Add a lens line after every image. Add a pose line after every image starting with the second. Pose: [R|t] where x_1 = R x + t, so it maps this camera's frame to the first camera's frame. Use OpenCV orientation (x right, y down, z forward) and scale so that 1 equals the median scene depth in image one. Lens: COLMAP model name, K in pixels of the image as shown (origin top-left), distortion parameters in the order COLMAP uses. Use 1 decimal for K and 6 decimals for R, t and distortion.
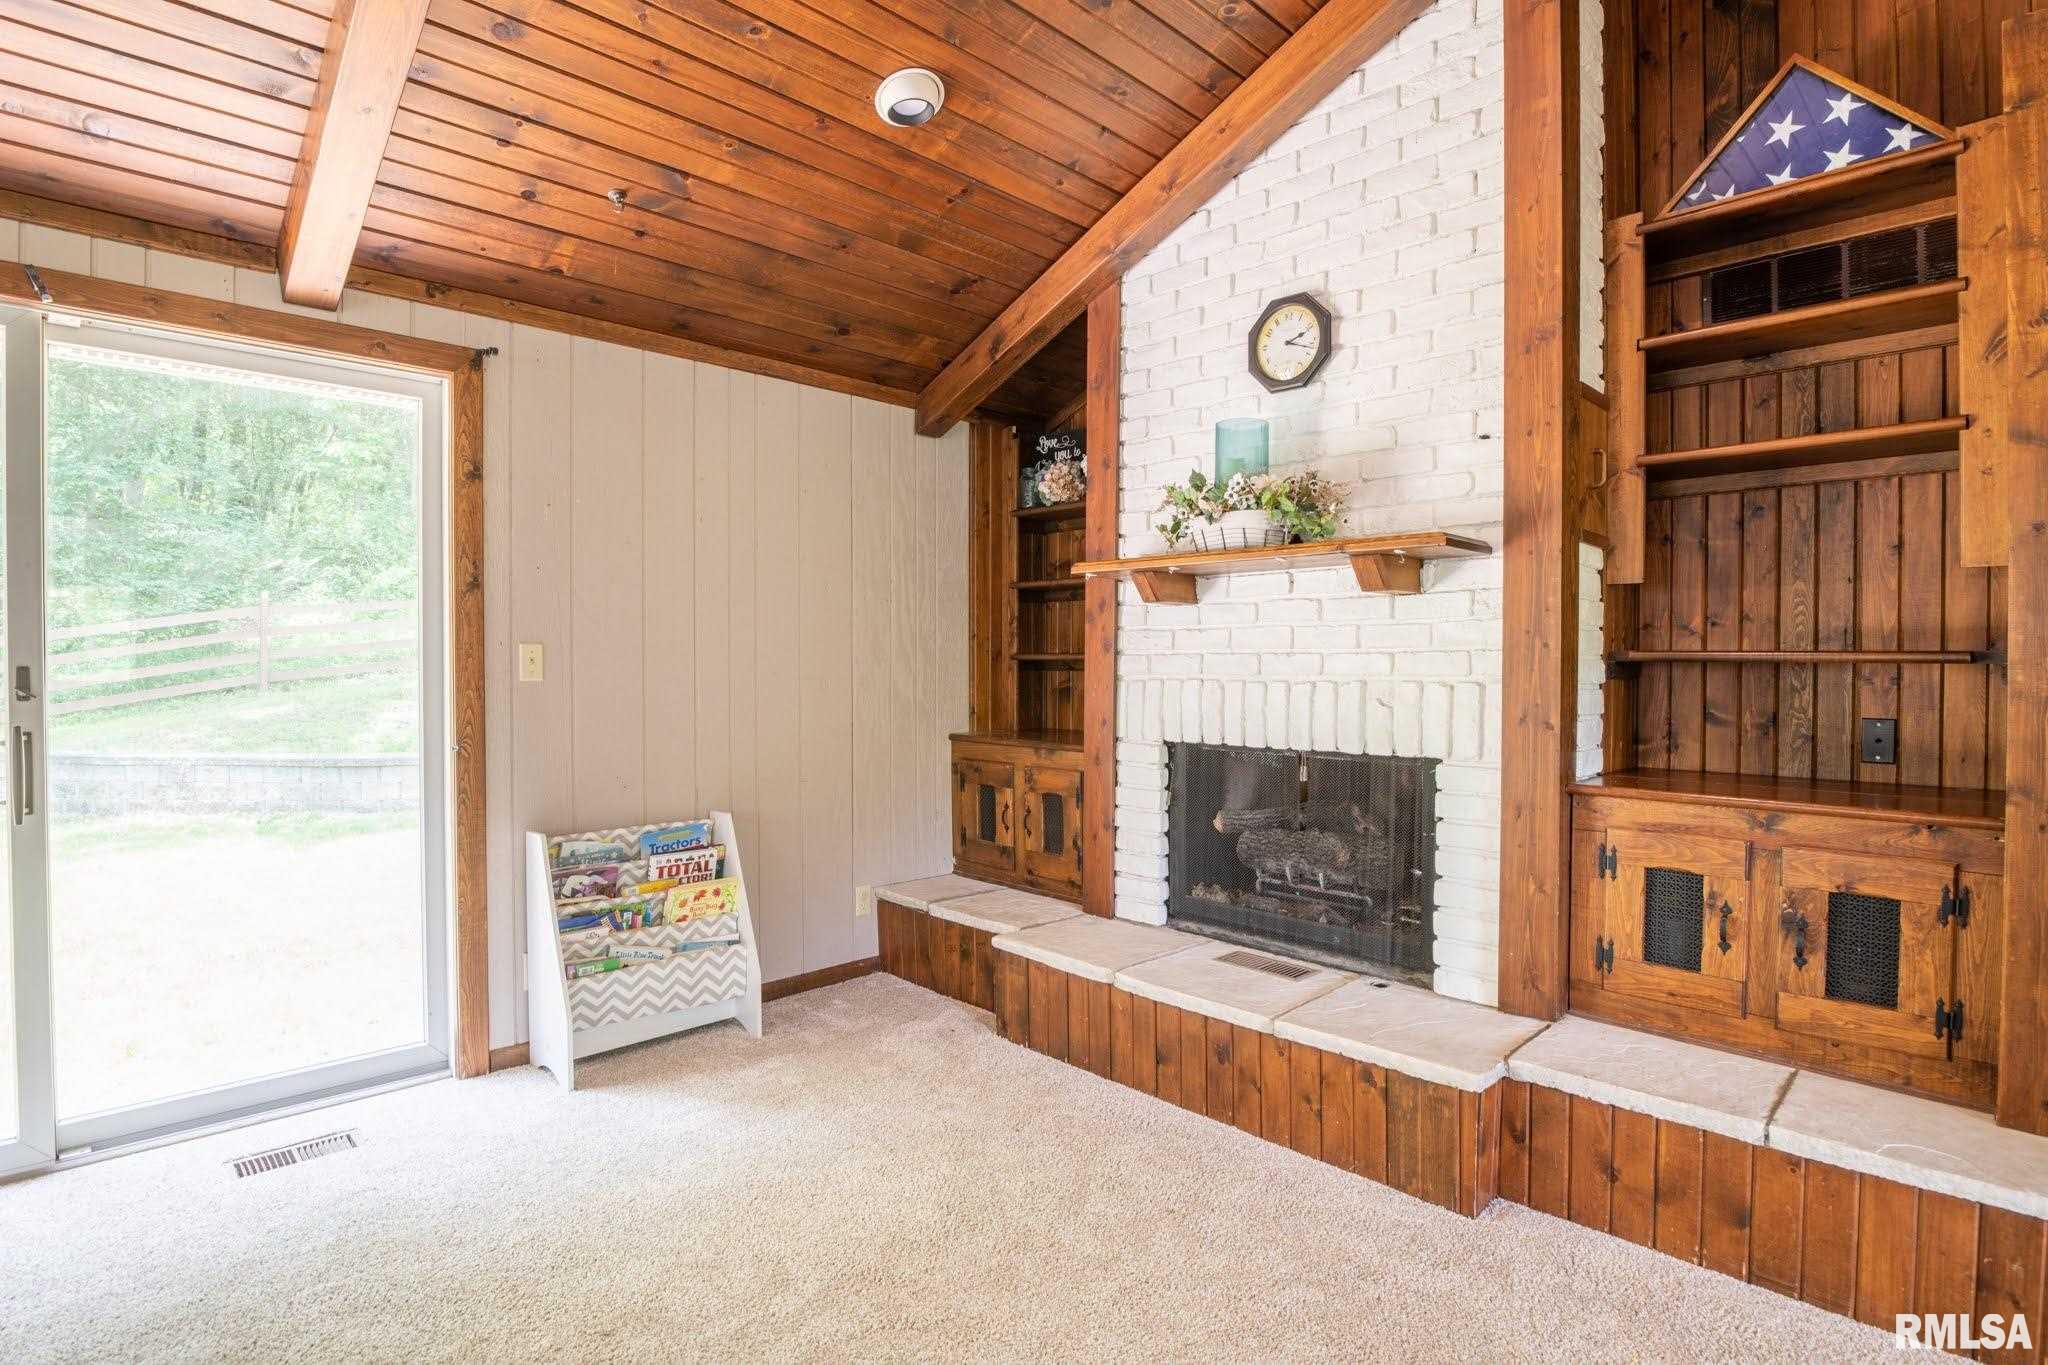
lens RADIAL K [[1031.6, 0, 1023.8], [0, 1031.6, 674.8], [0, 0, 1]] dist [-0.024669, -0.001804]
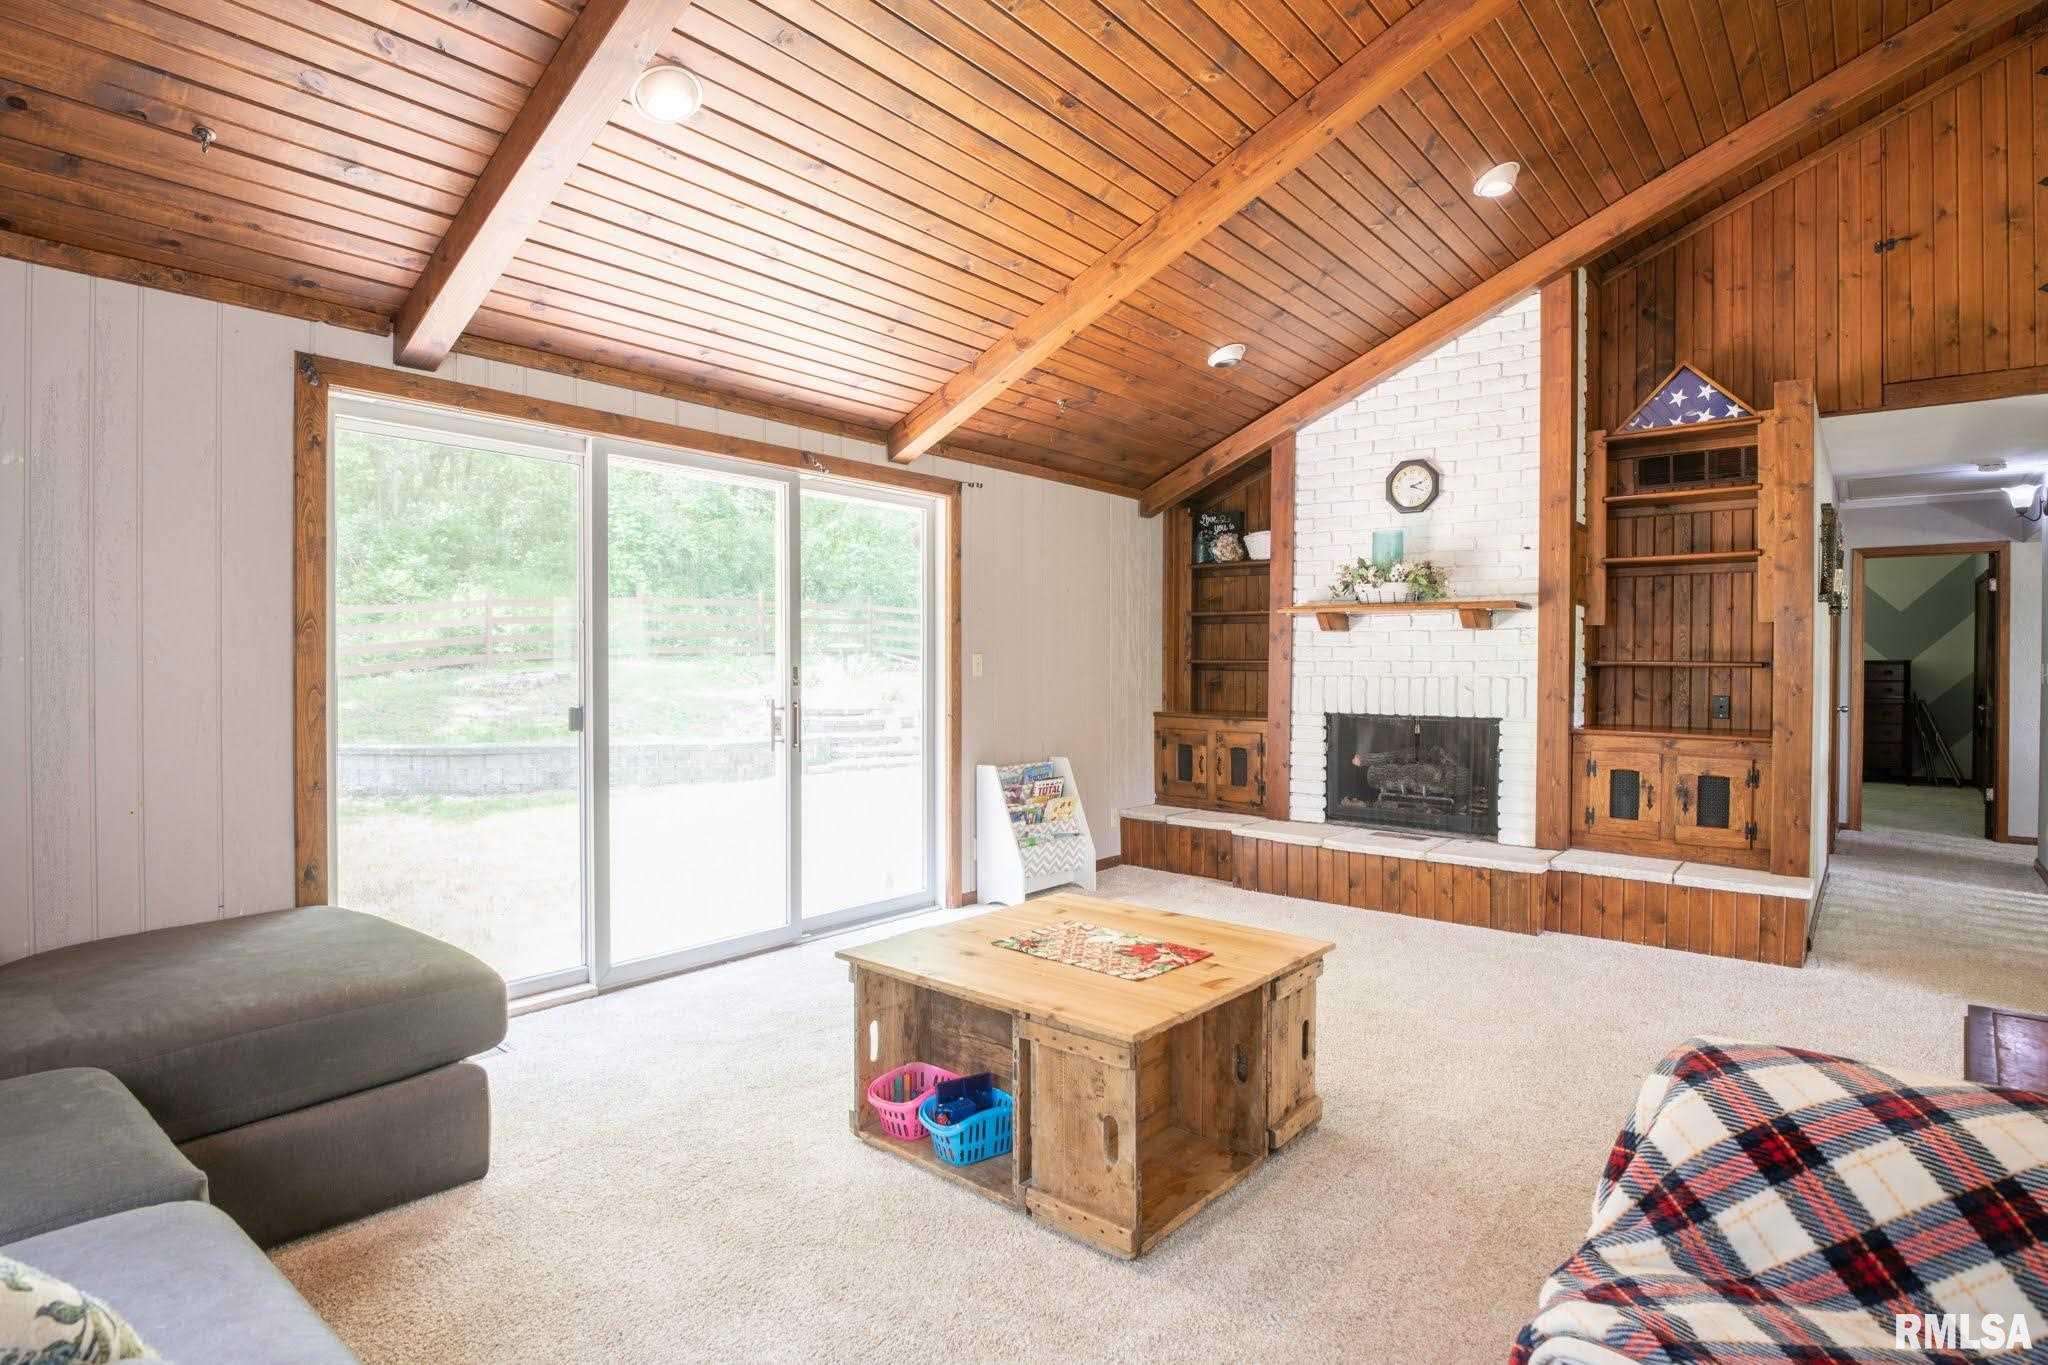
lens RADIAL K [[1031.6, 0, 1023.8], [0, 1031.6, 674.8], [0, 0, 1]] dist [-0.024669, -0.001804]
pose [[0.995701, 0.001525, 0.092615, -0.630129], [-0.001485, 0.999999, -0.000499, 0.005318], [-0.092616, 0.000359, 0.995702, -0.774572]]
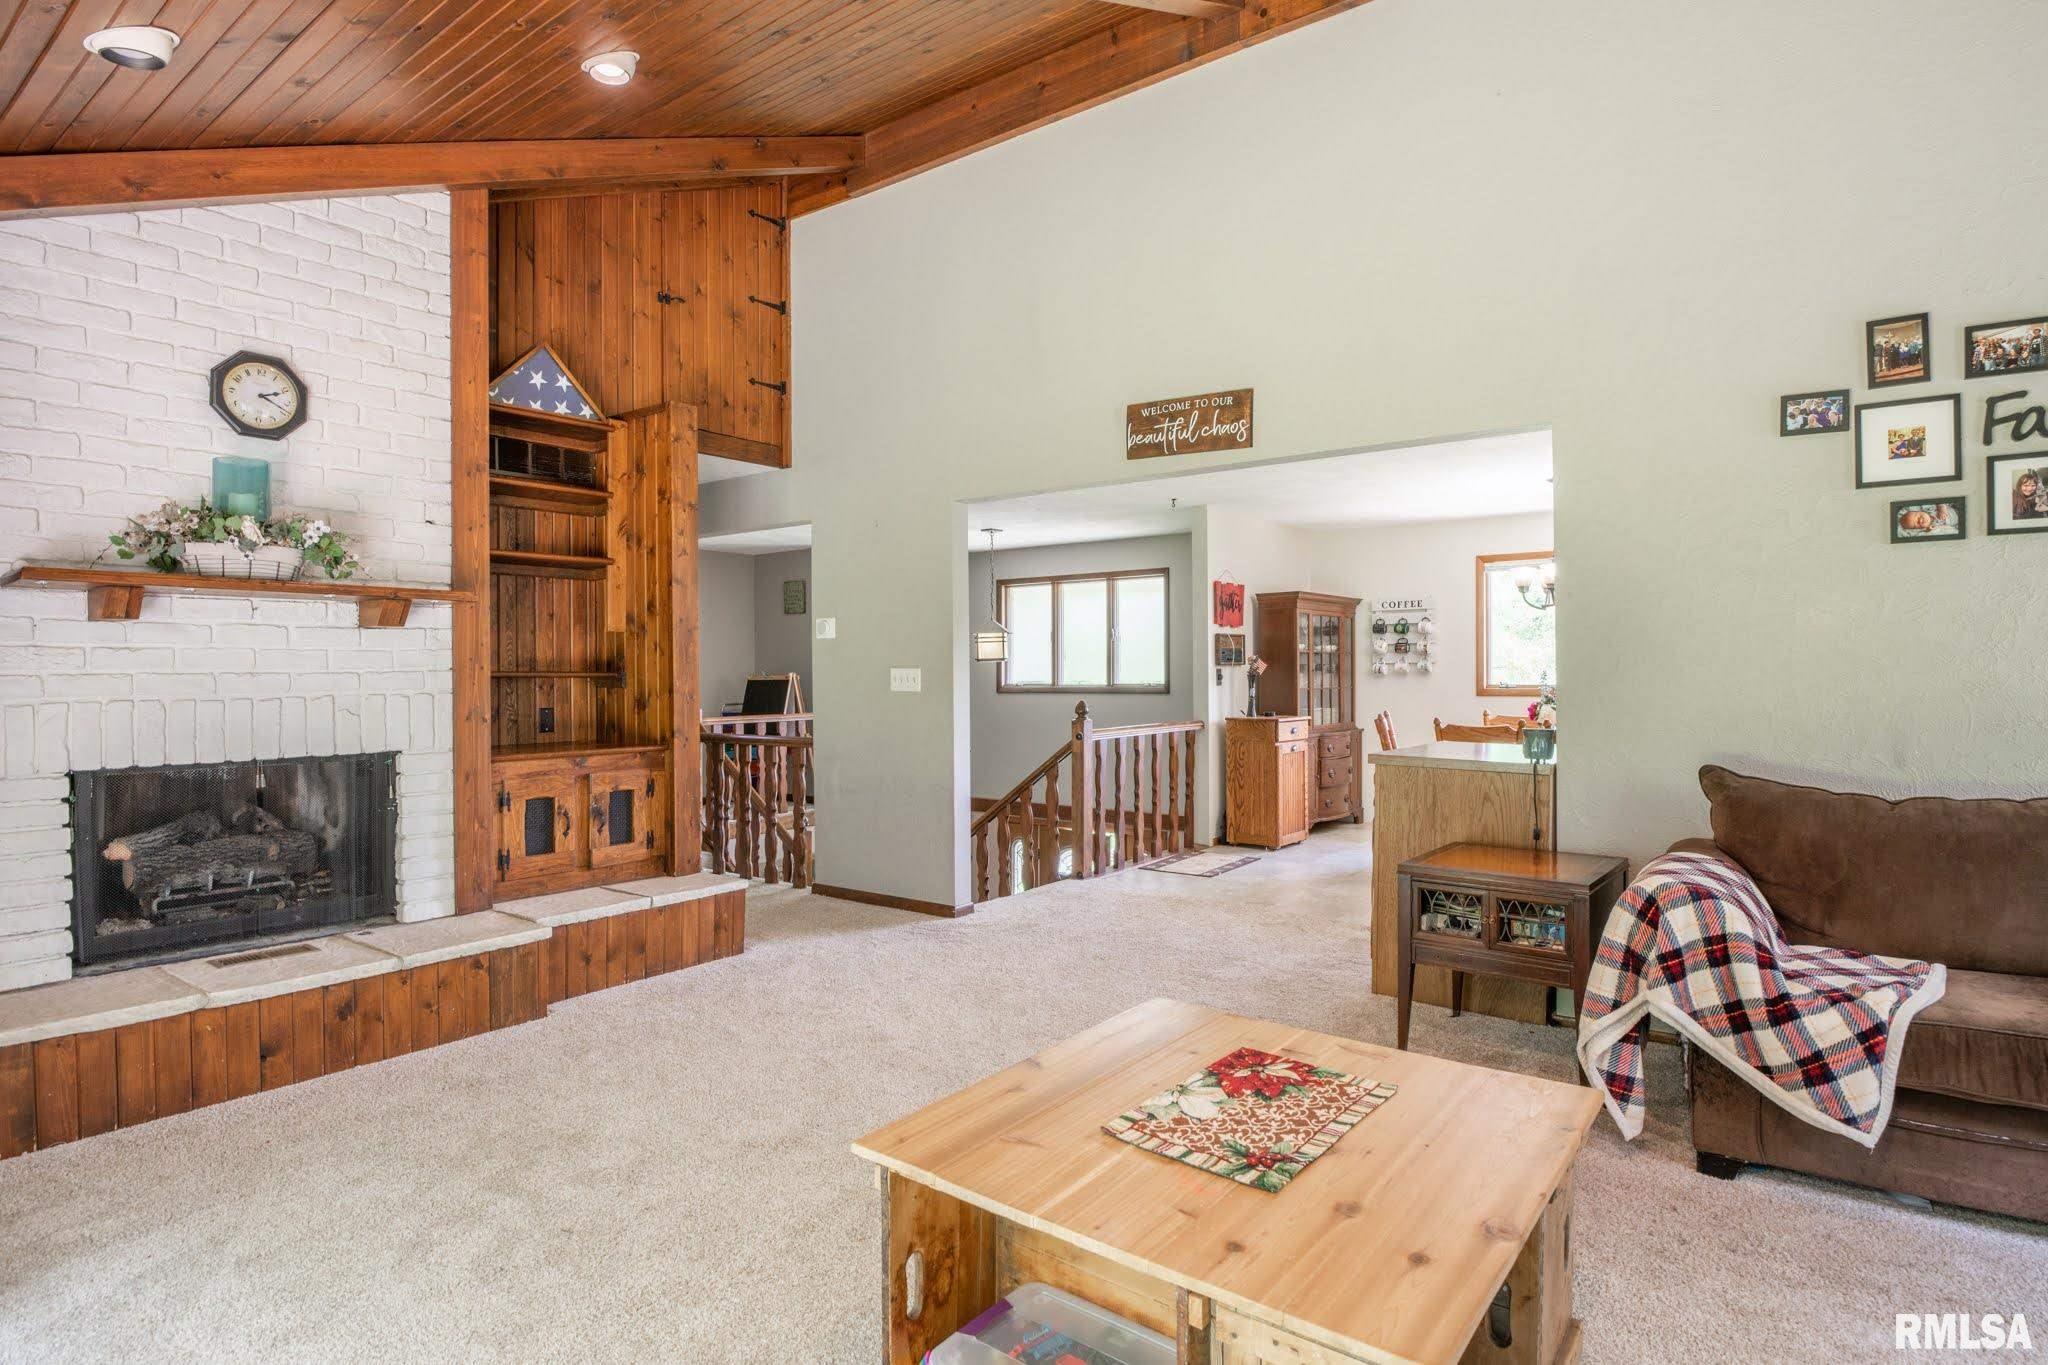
lens RADIAL K [[1061.0, 0, 1026.2], [0, 1061.0, 677.1], [0, 0, 1]] dist [-0.025941, -0.000556]
pose [[-0.145054, -0.007493, 0.989395, -1.084668], [0.015654, 0.999829, 0.009867, -0.016291], [-0.989300, 0.016919, -0.144911, 0.377716]]
